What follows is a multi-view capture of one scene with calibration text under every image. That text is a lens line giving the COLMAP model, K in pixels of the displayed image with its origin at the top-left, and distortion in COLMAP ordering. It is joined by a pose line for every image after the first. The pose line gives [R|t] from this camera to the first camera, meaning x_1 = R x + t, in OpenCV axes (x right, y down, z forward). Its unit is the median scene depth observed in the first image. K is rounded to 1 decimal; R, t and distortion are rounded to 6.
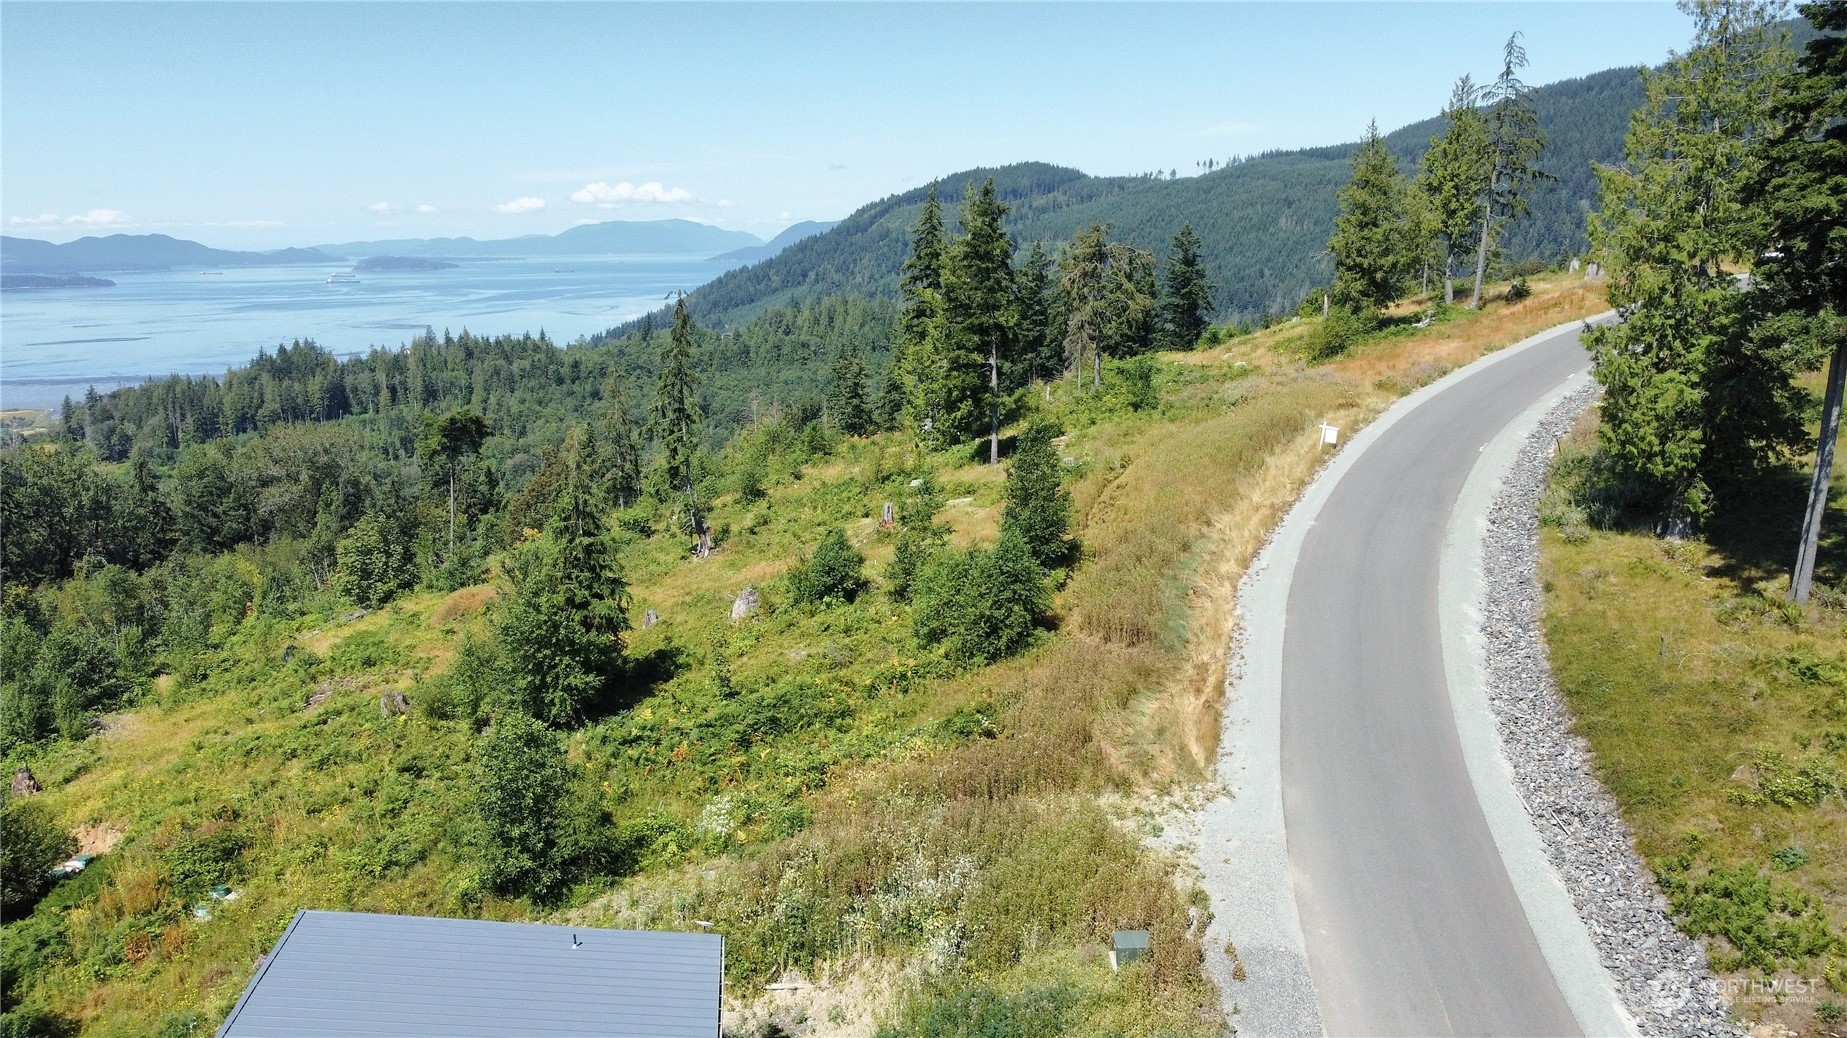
lens RADIAL K [[1422.4, 0, 923.5], [0, 1422.4, 509.8], [0, 0, 1]] dist [-0.004055, 0.003894]
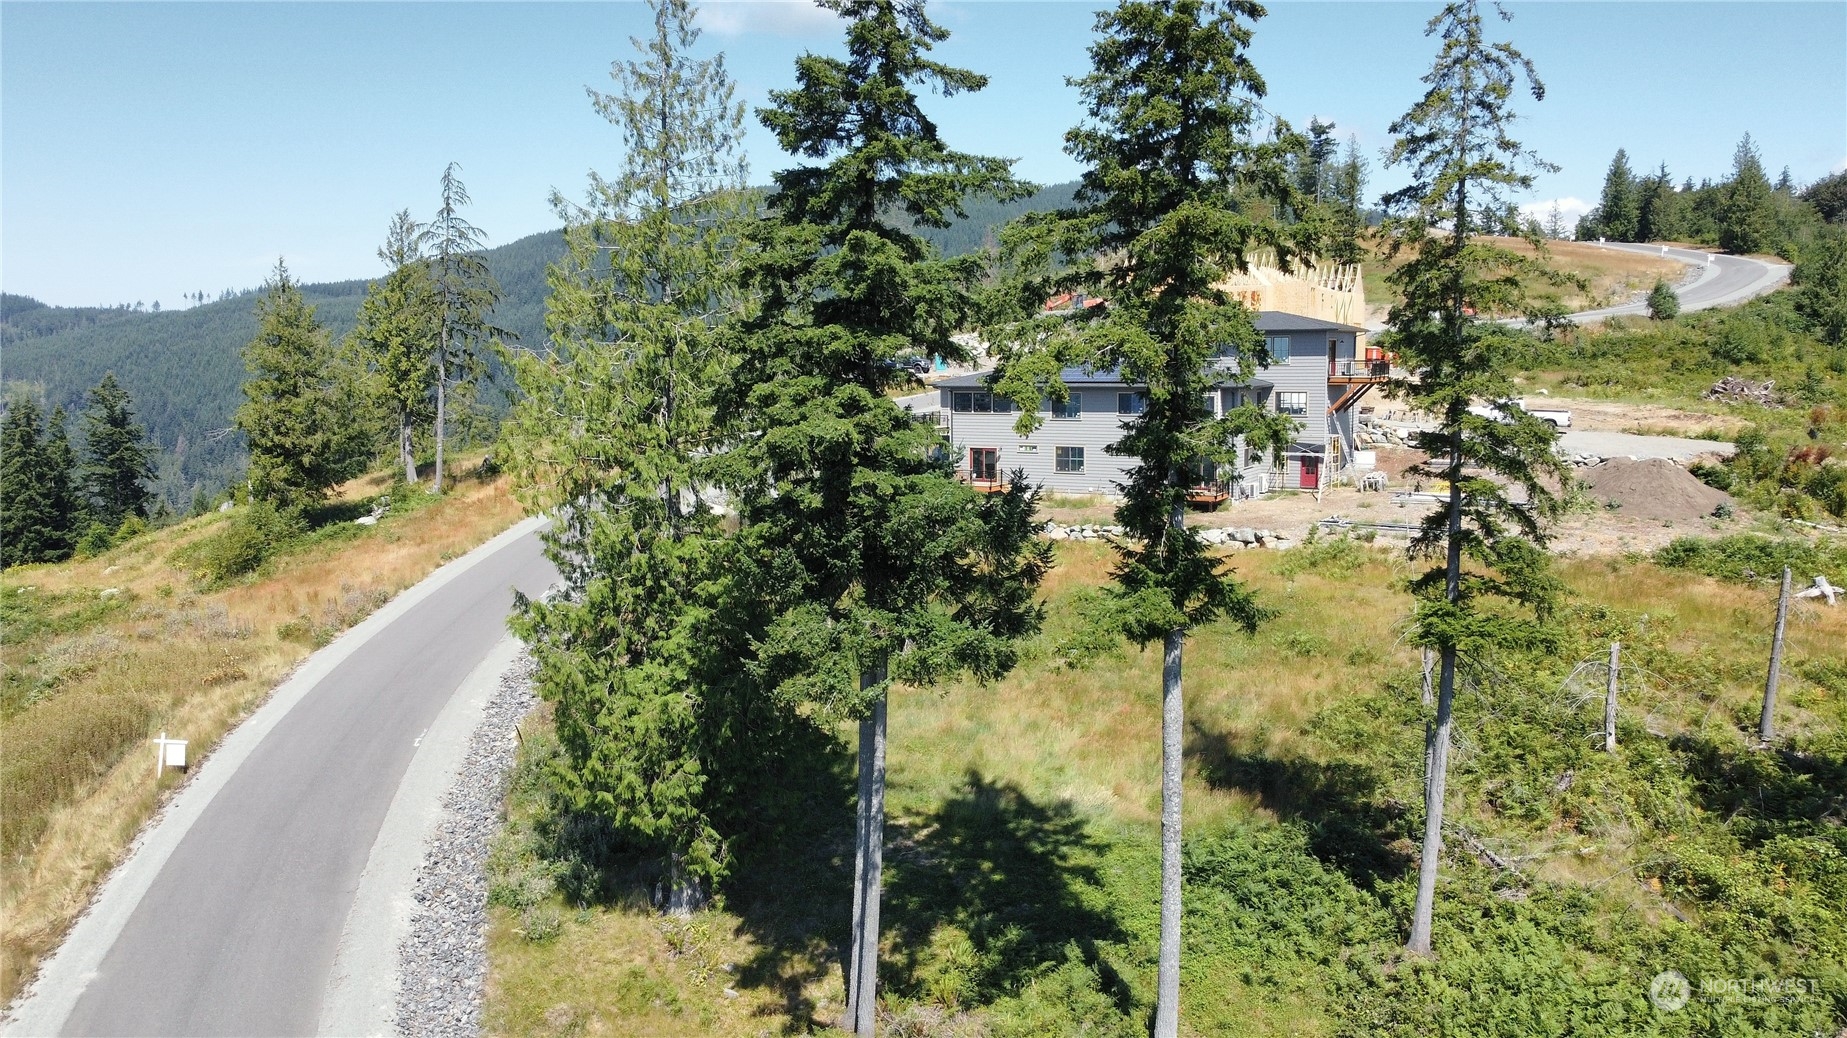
lens RADIAL K [[1404.8, 0, 918.2], [0, 1404.8, 522.9], [0, 0, 1]] dist [-0.001399, 0.006355]
pose [[0.791945, -0.067843, 0.606812, 0.174386], [0.117776, 0.992118, -0.042787, -0.086577], [-0.599126, 0.105353, 0.793693, 0.299620]]
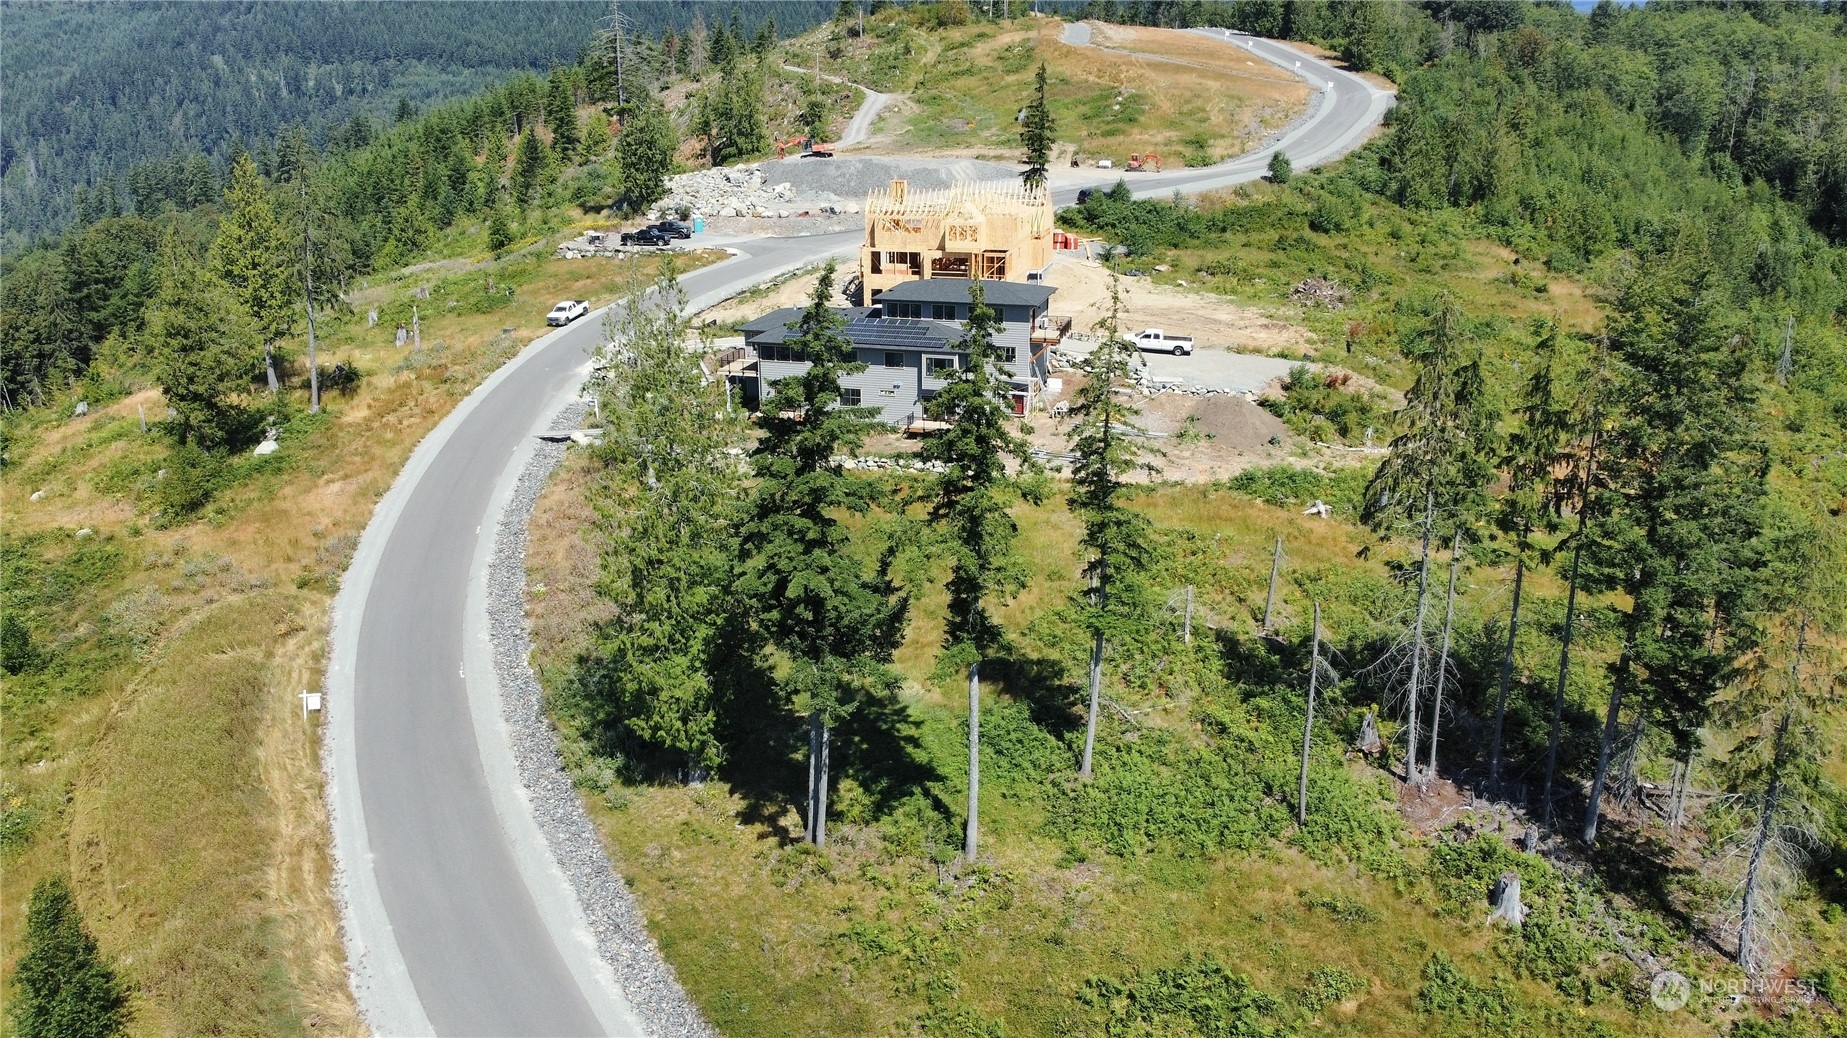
lens RADIAL K [[1404.8, 0, 918.2], [0, 1404.8, 522.9], [0, 0, 1]] dist [-0.001399, 0.006355]
pose [[0.640356, -0.232853, 0.731931, -0.112942], [0.144659, 0.972448, 0.182810, -0.277808], [-0.754332, -0.011183, 0.656398, 0.076680]]
